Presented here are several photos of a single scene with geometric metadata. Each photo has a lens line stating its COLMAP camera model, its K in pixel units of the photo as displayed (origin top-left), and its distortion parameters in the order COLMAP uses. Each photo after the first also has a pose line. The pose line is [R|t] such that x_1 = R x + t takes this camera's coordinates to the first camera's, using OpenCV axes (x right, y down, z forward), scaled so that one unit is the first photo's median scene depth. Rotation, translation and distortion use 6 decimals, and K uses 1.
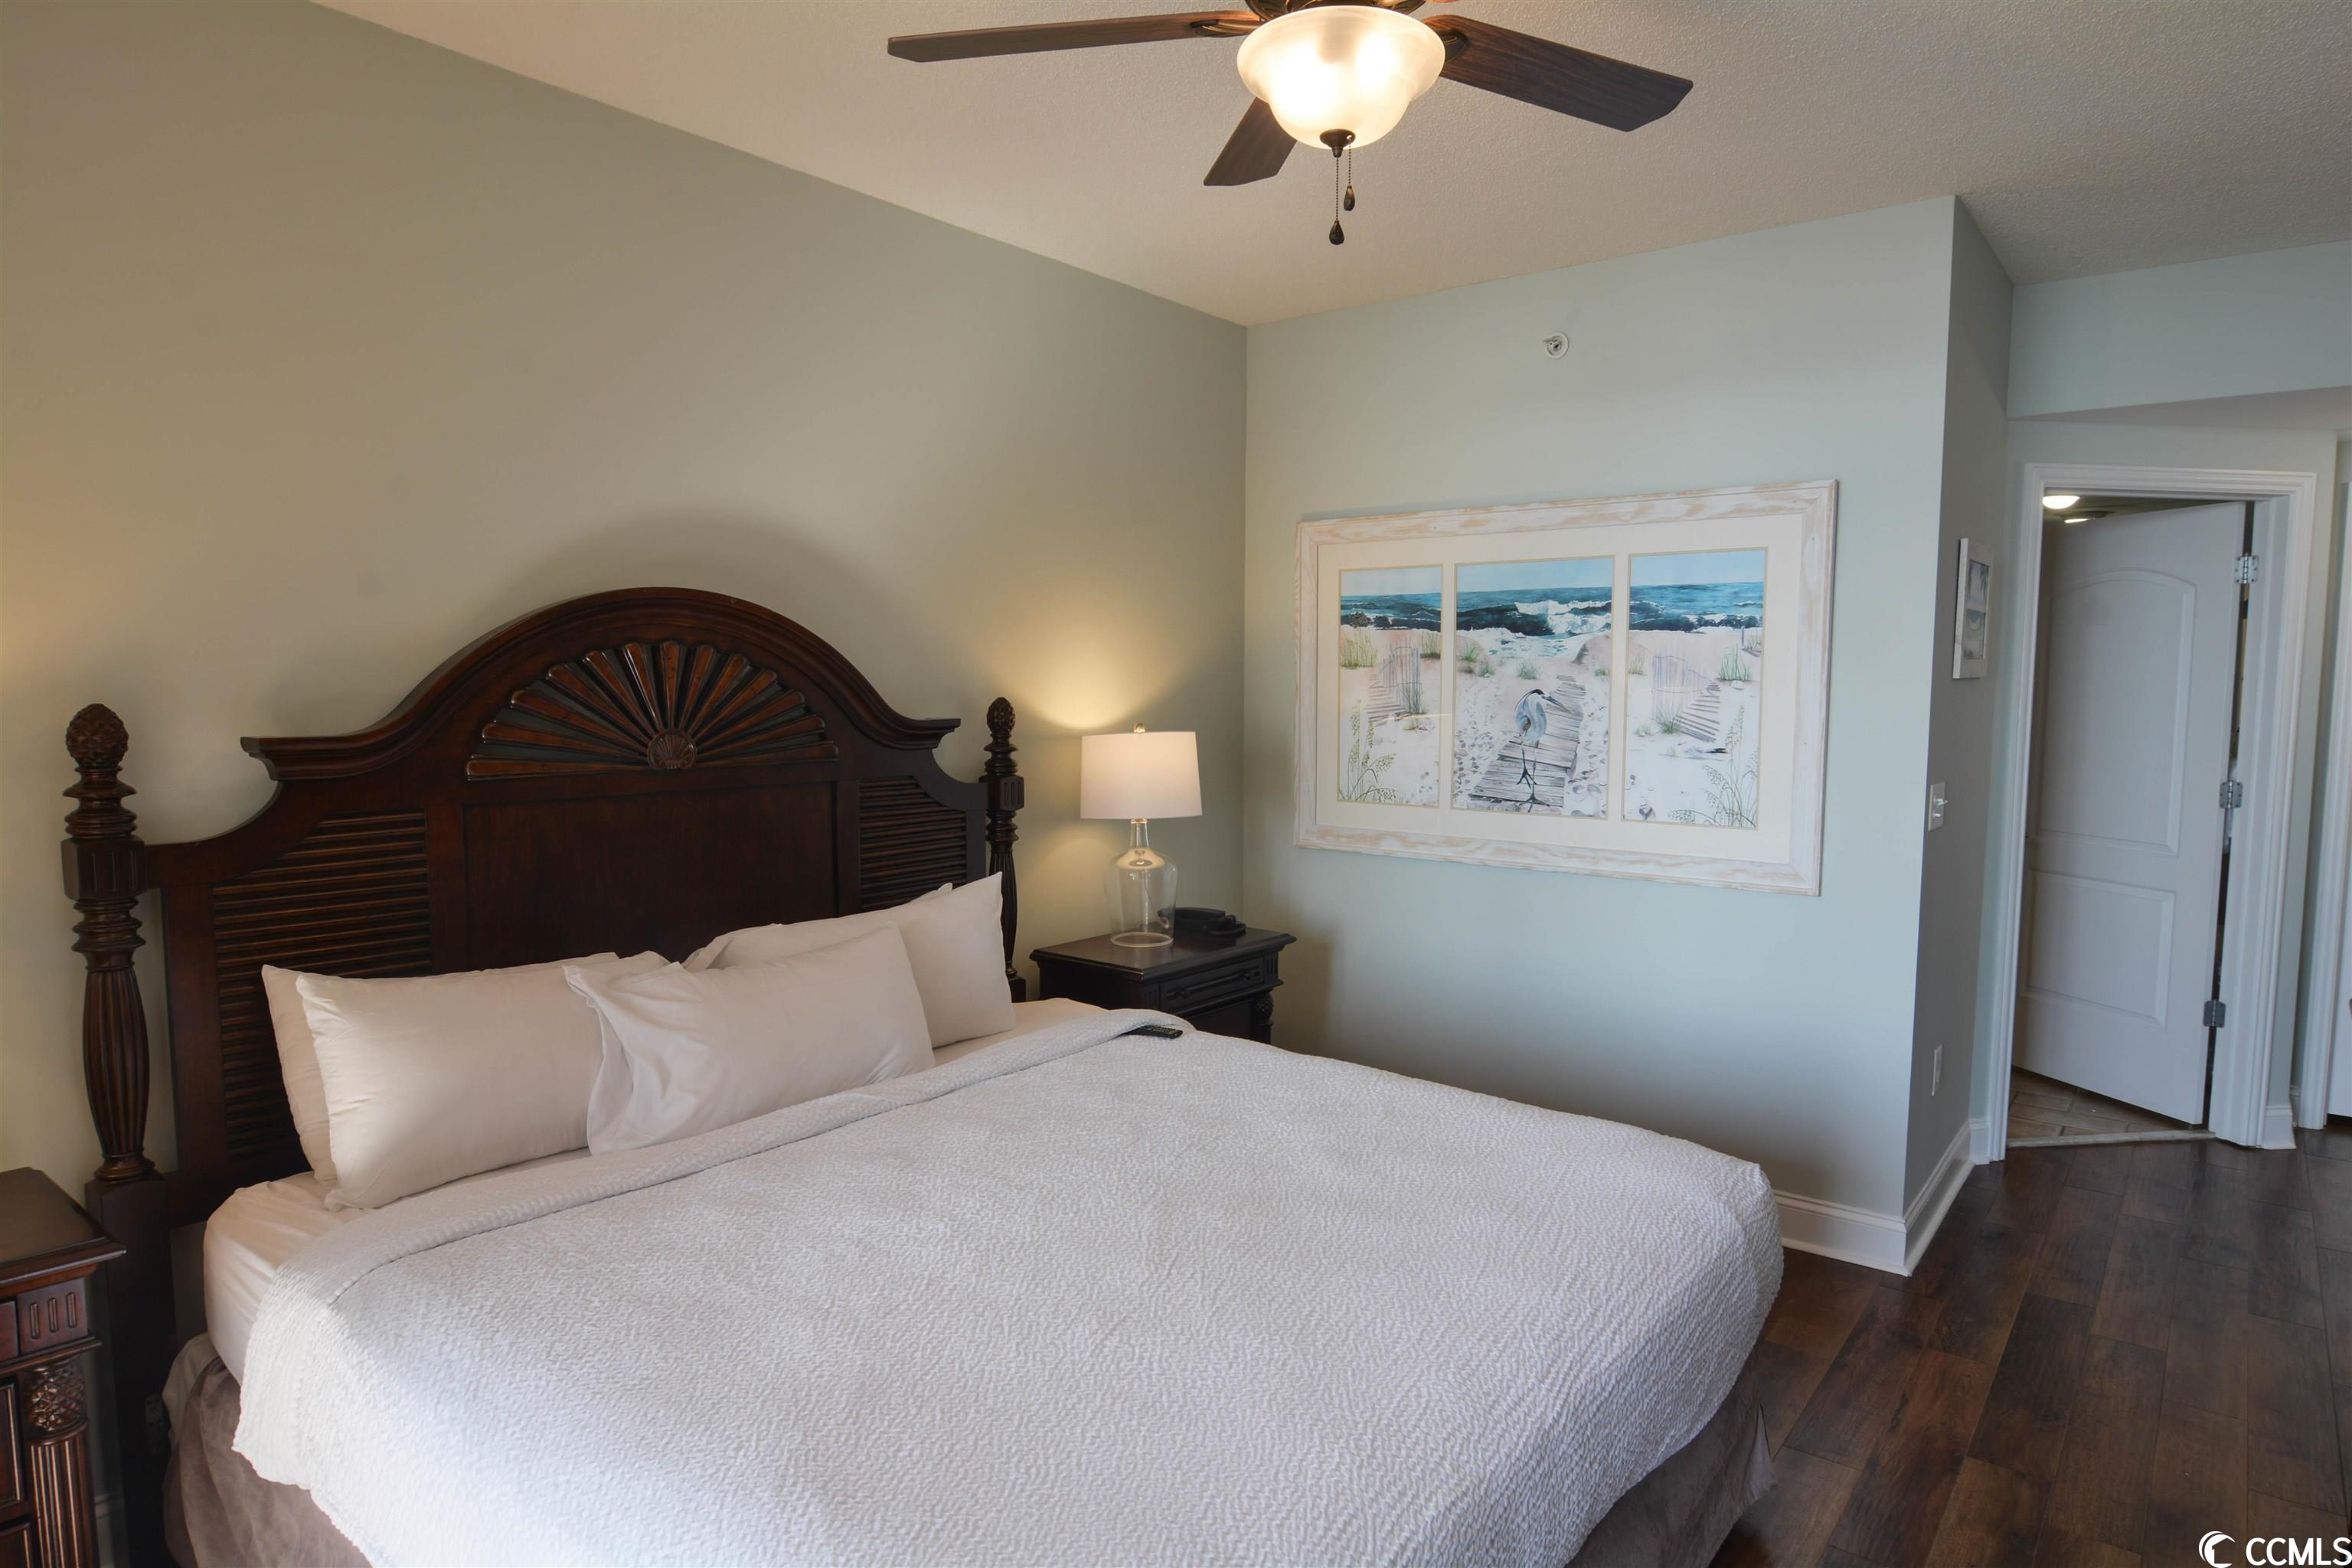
lens RADIAL K [[1368.7, 0, 1228.8], [0, 1368.7, 798.8], [0, 0, 1]] dist [-0.002341, -0.000896]
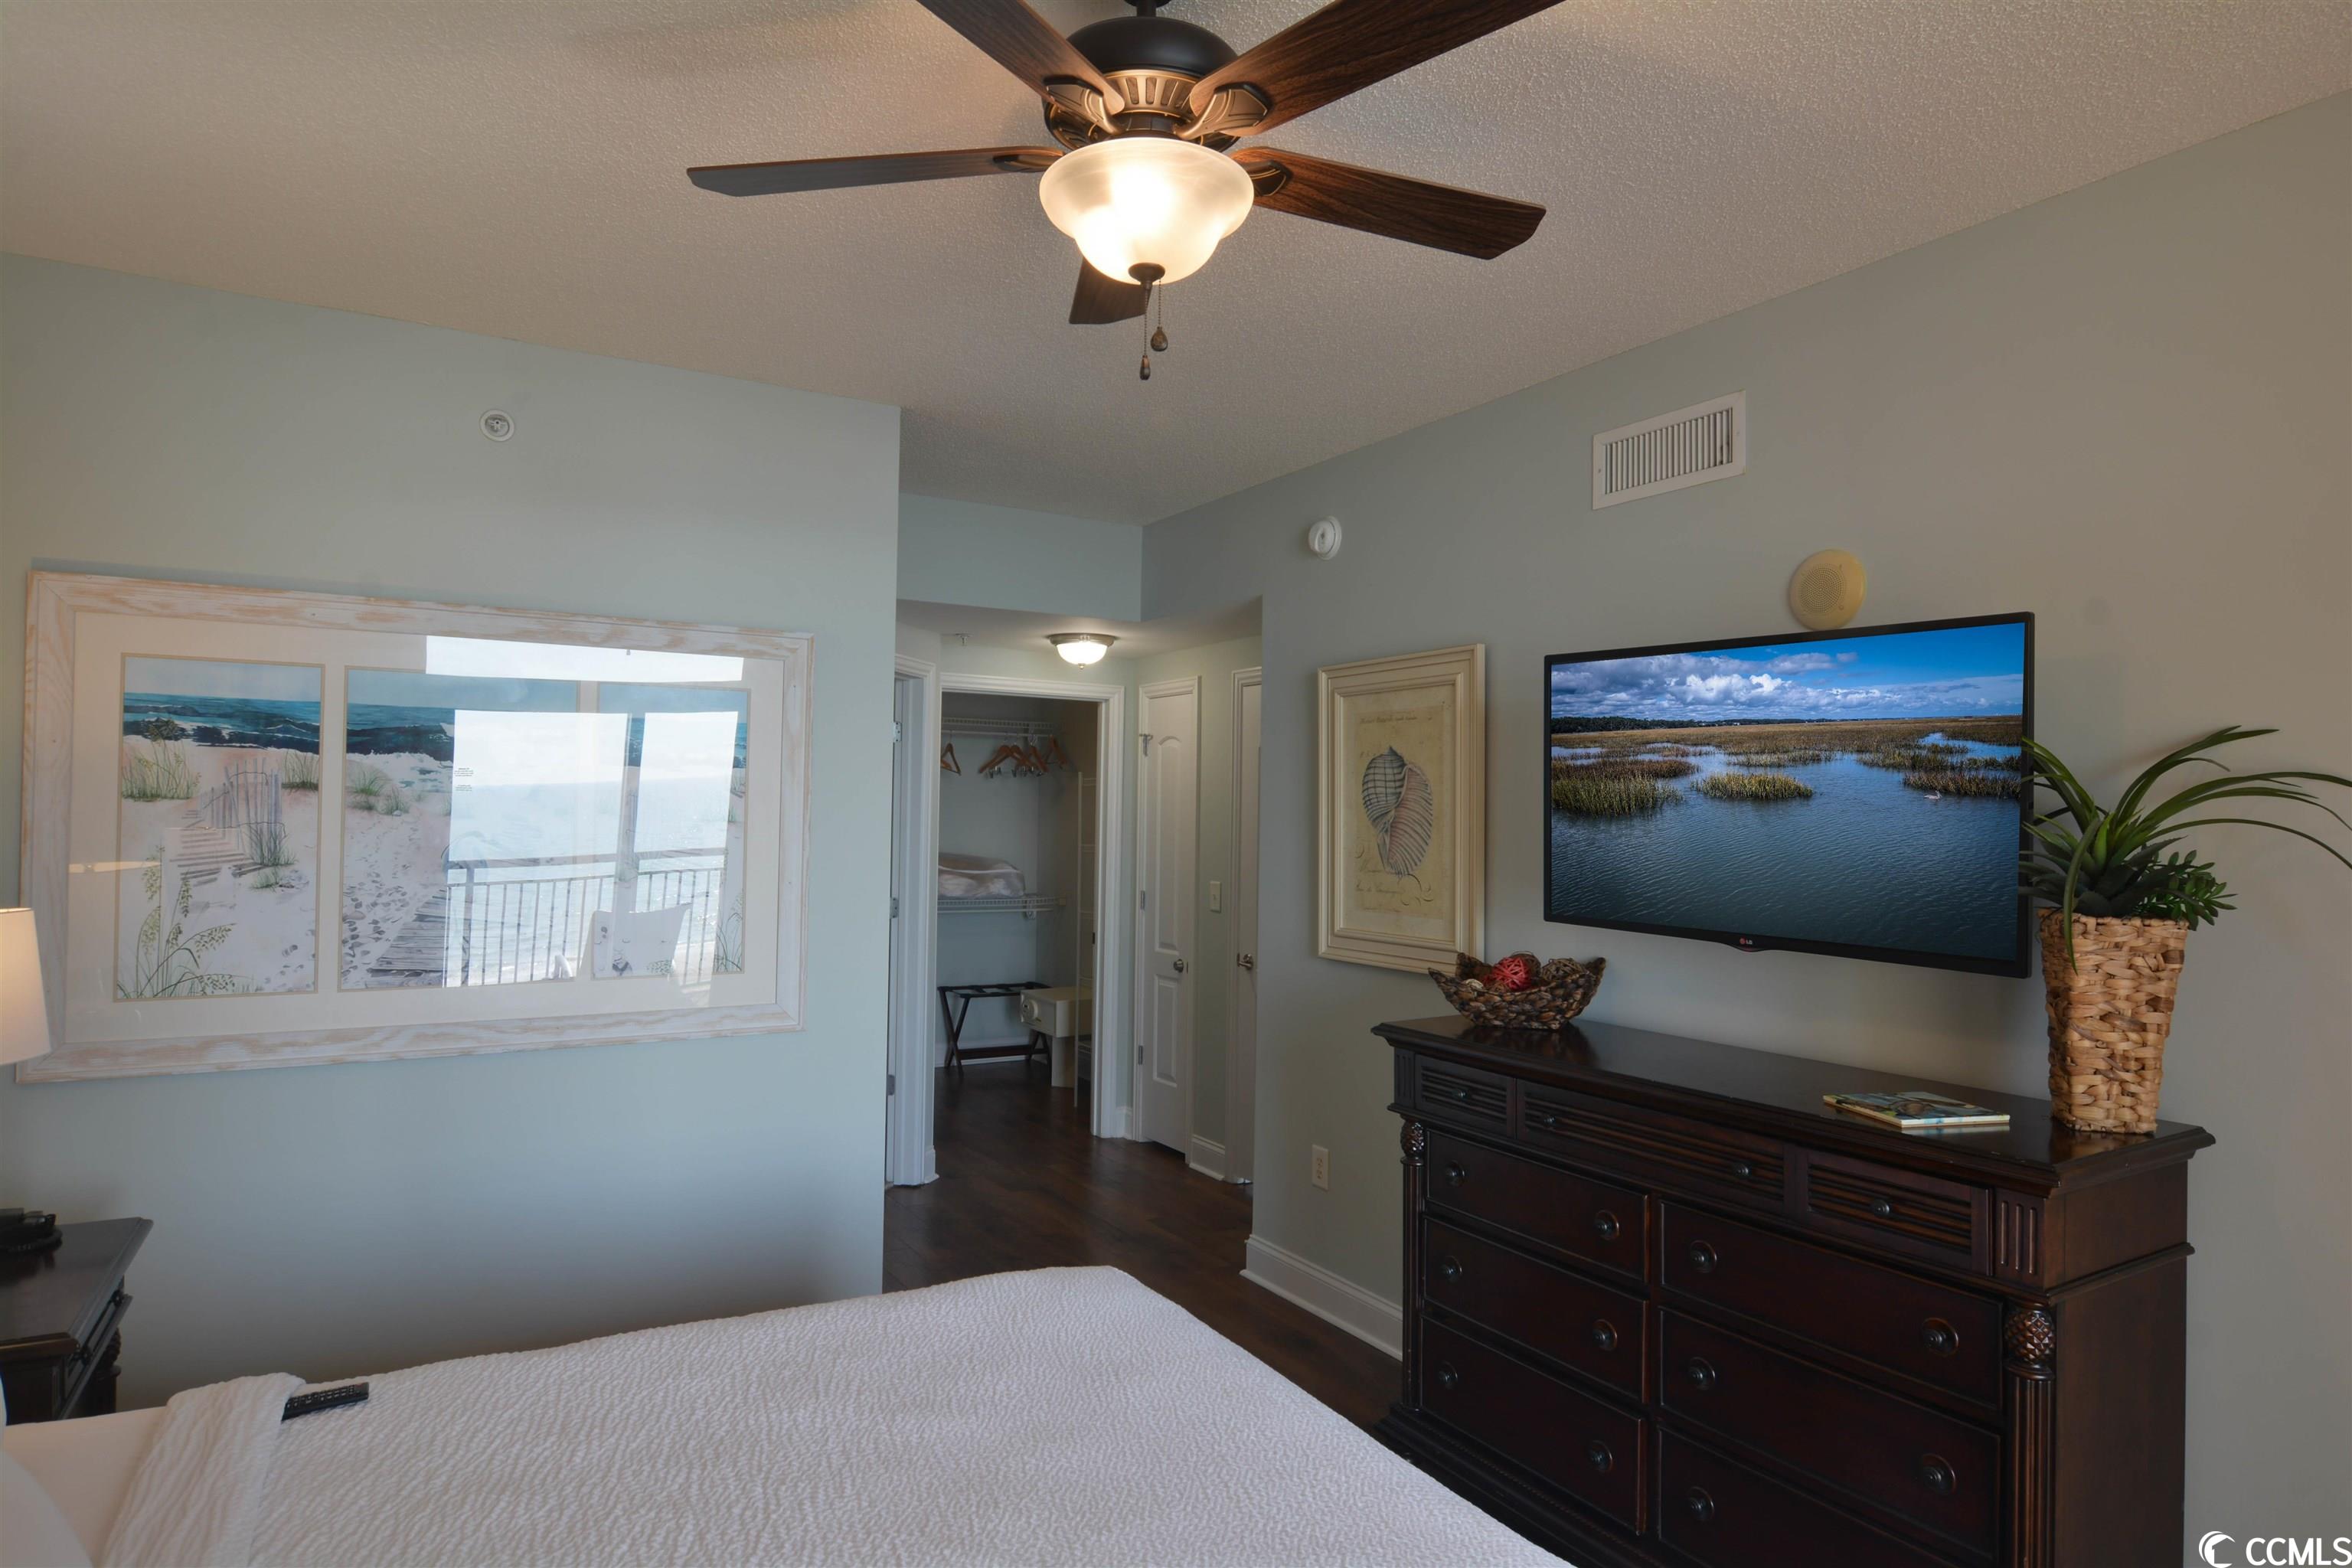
lens RADIAL K [[1357.0, 0, 1196.8], [0, 1357.0, 796.2], [0, 0, 1]] dist [-0.006115, -0.009593]
pose [[0.358015, 0.014332, 0.933606, -0.360424], [0.070363, 0.996625, -0.042282, -0.034912], [-0.931061, 0.080829, 0.355799, 0.299771]]
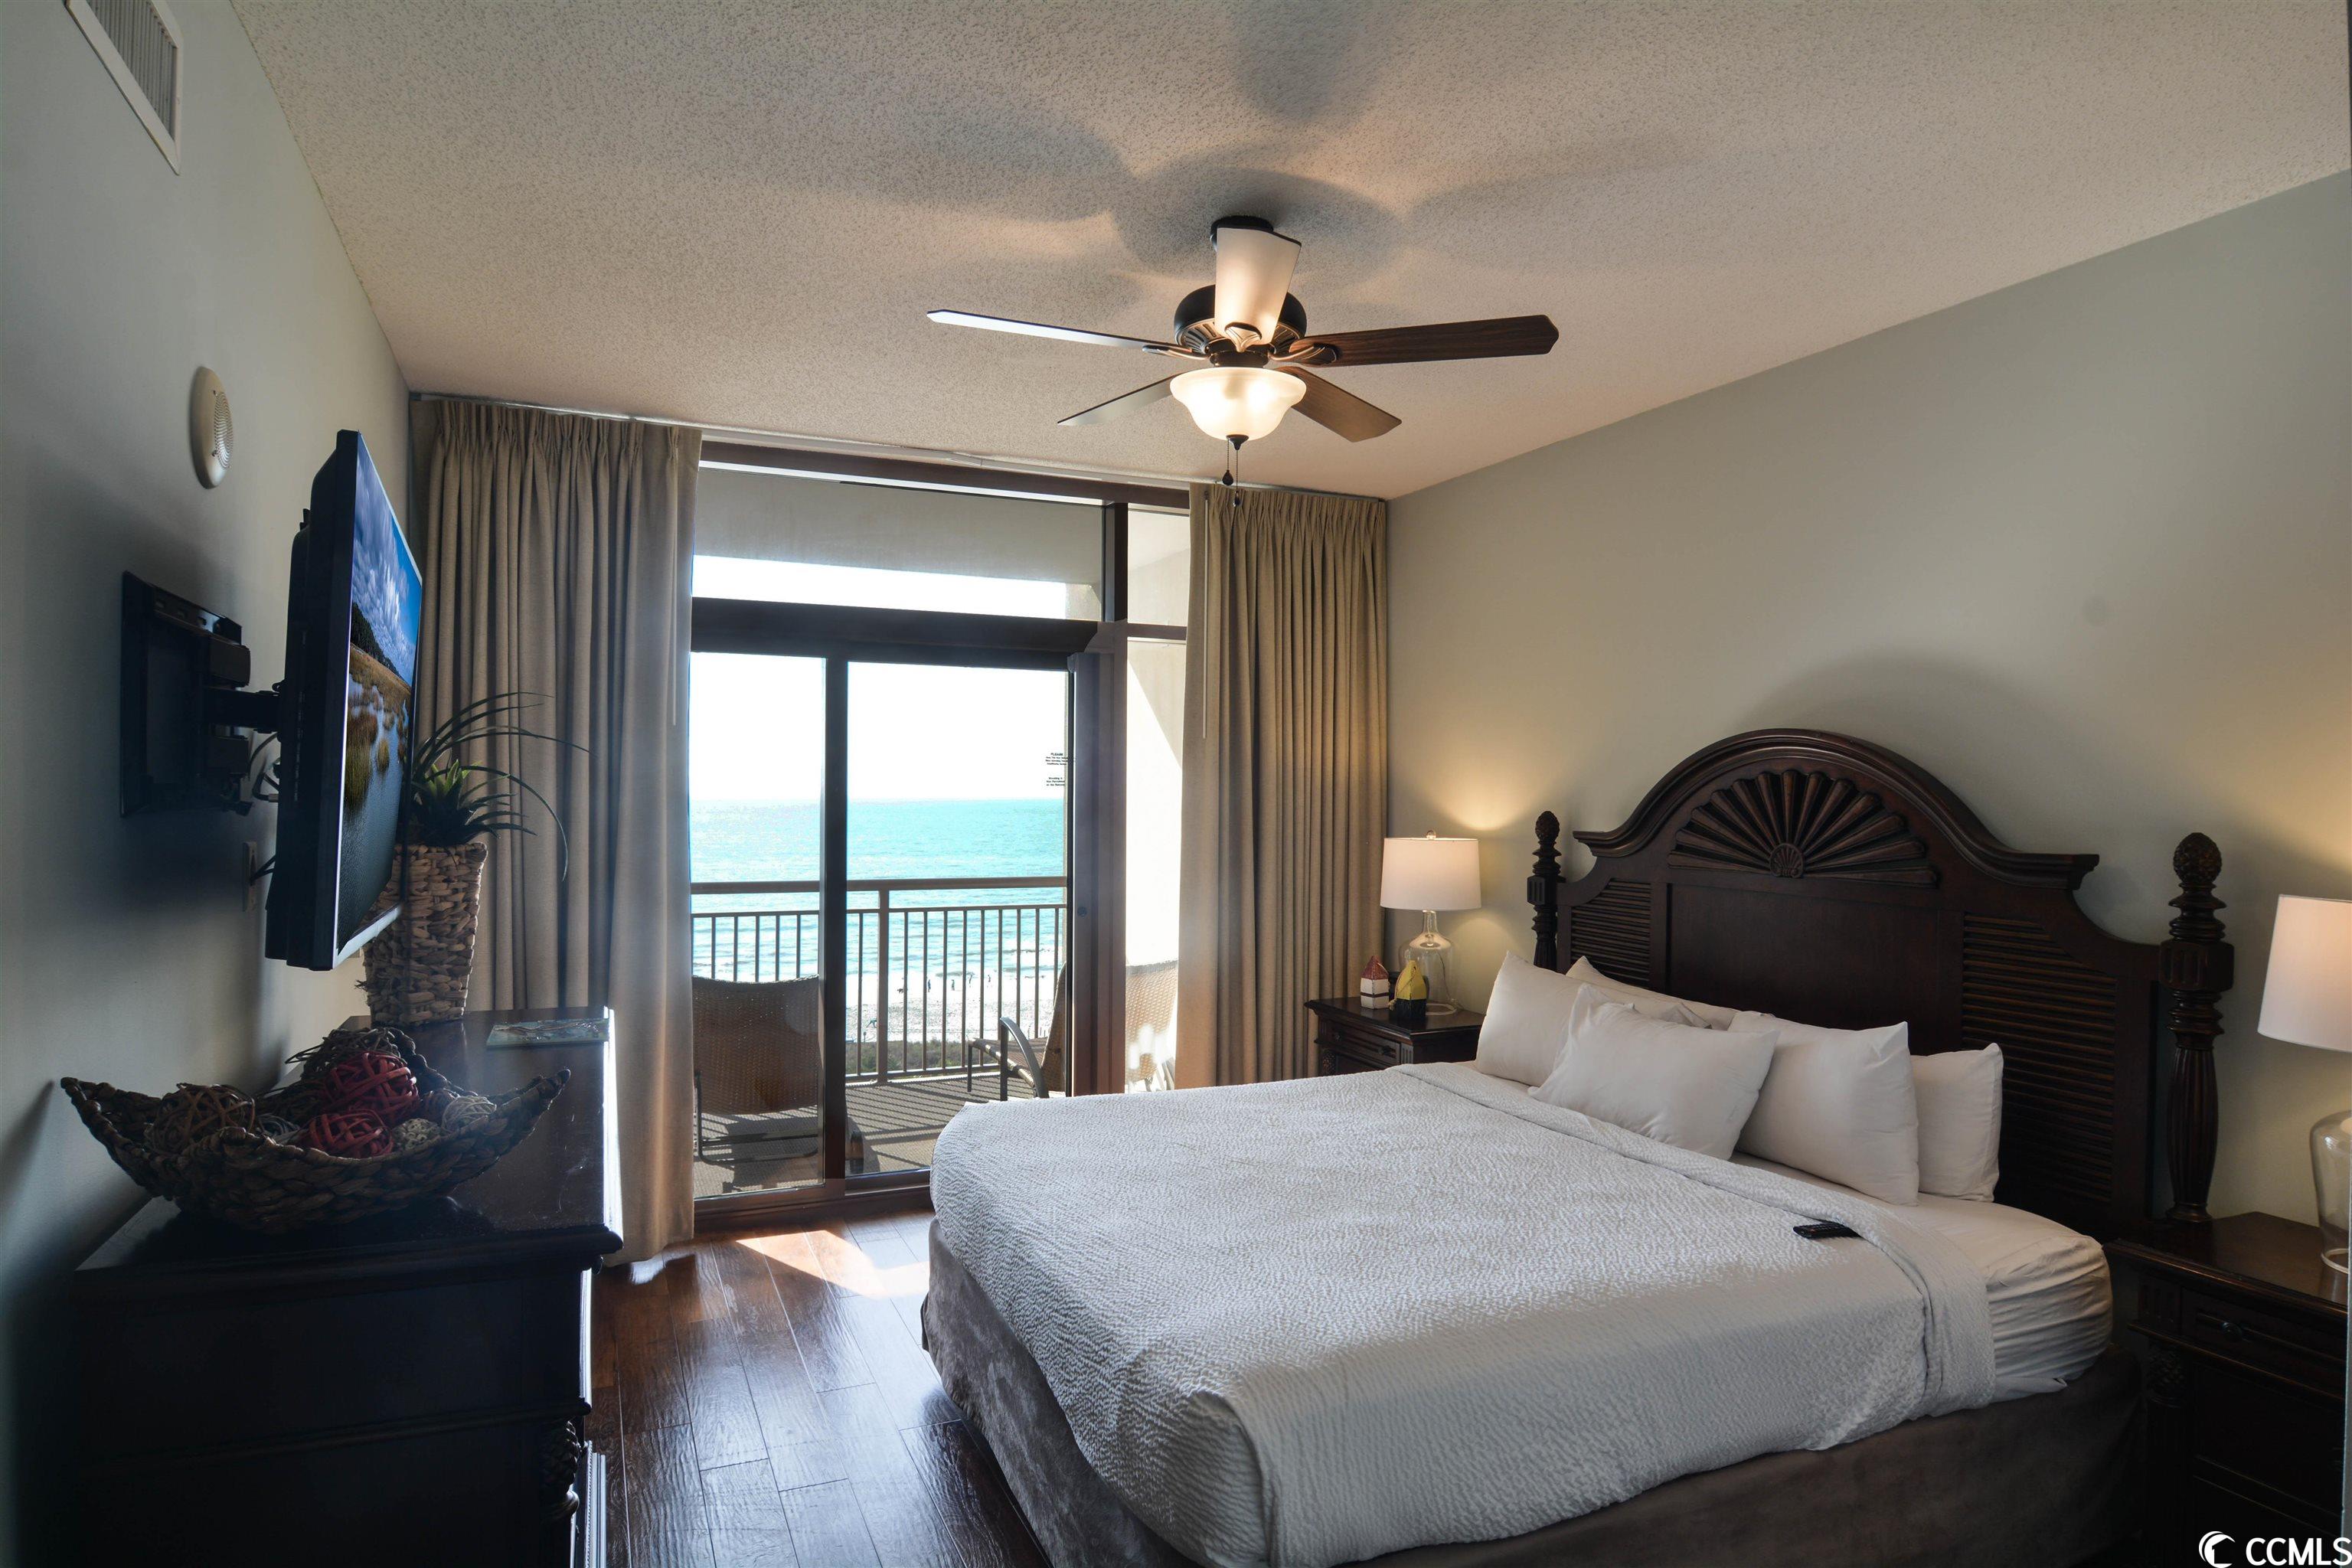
lens RADIAL K [[1357.0, 0, 1196.8], [0, 1357.0, 796.2], [0, 0, 1]] dist [-0.006115, -0.009593]
pose [[-0.482347, -0.010451, -0.875918, 0.643292], [-0.085939, 0.995670, 0.035445, -0.064513], [0.871754, 0.092372, -0.481157, 0.784009]]
